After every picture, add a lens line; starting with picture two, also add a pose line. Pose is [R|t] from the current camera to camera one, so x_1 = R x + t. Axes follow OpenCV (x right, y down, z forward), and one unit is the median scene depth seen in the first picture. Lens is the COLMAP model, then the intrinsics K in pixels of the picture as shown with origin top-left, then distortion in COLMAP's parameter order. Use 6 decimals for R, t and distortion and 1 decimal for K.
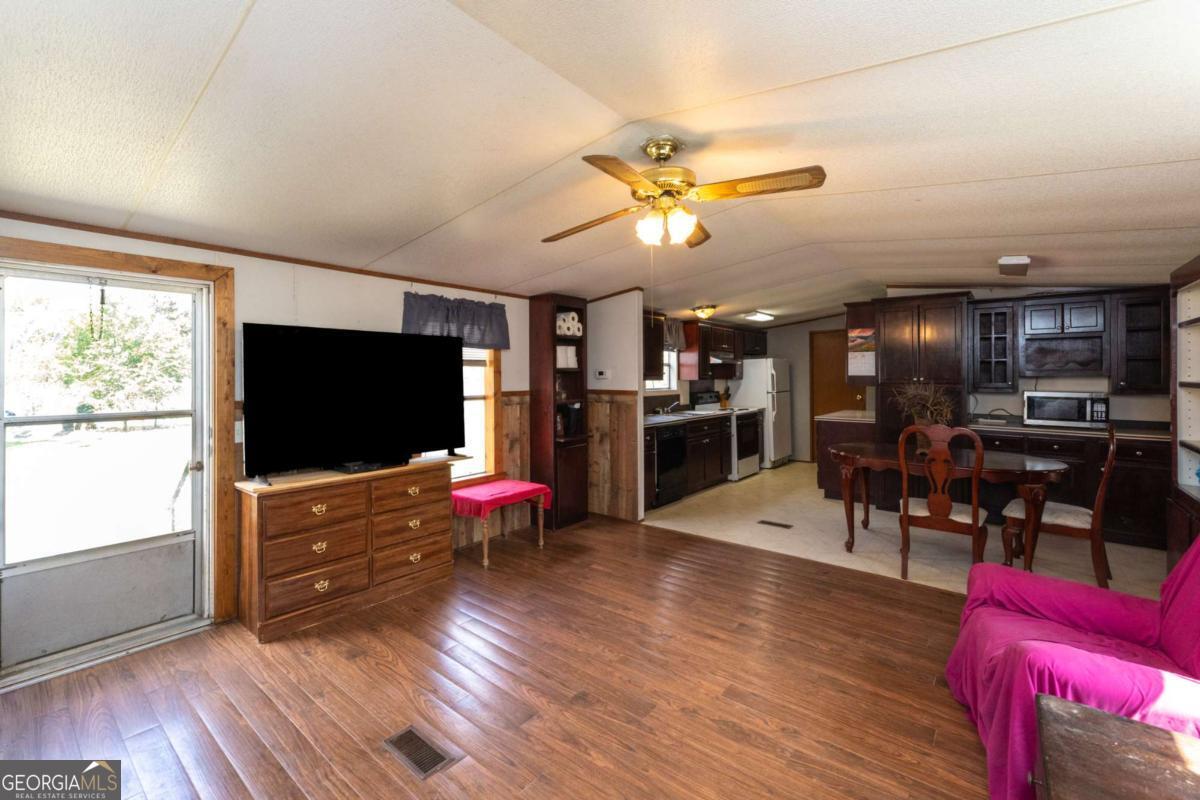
lens RADIAL K [[511.8, 0, 578.4], [0, 511.8, 374.1], [0, 0, 1]] dist [-0.000457, -0.000121]
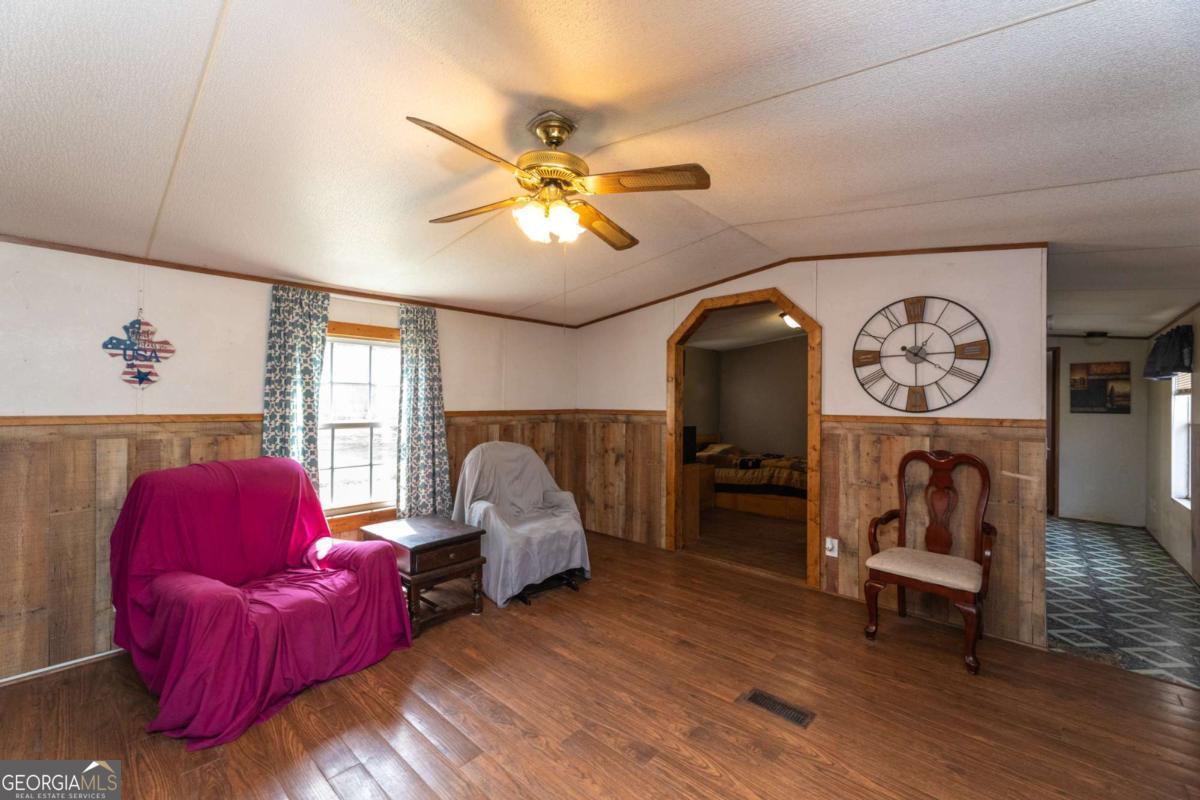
lens RADIAL K [[480.9, 0, 599.5], [0, 480.9, 395.1], [0, 0, 1]] dist [0.001062, 0.000193]
pose [[-0.999378, -0.003135, 0.035118, 0.030596], [-0.003520, 0.999934, -0.010921, 0.011592], [-0.035081, -0.011038, -0.999324, 1.063304]]
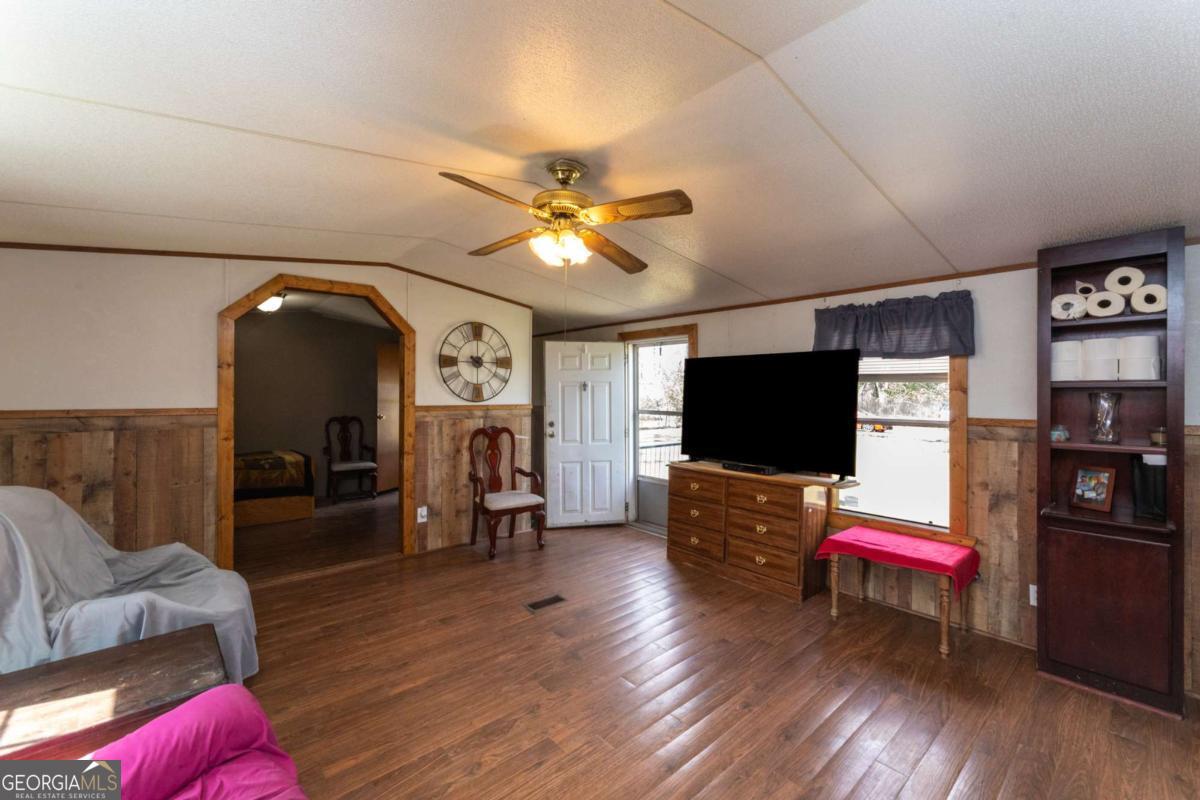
lens RADIAL K [[490.4, 0, 596.1], [0, 490.4, 391.4], [0, 0, 1]] dist [-0.000237, 0.000074]
pose [[-0.149172, -0.001037, -0.988811, 0.662125], [-0.006506, 0.999979, -0.000067, 0.002552], [0.988790, 0.006423, -0.149176, 0.703845]]
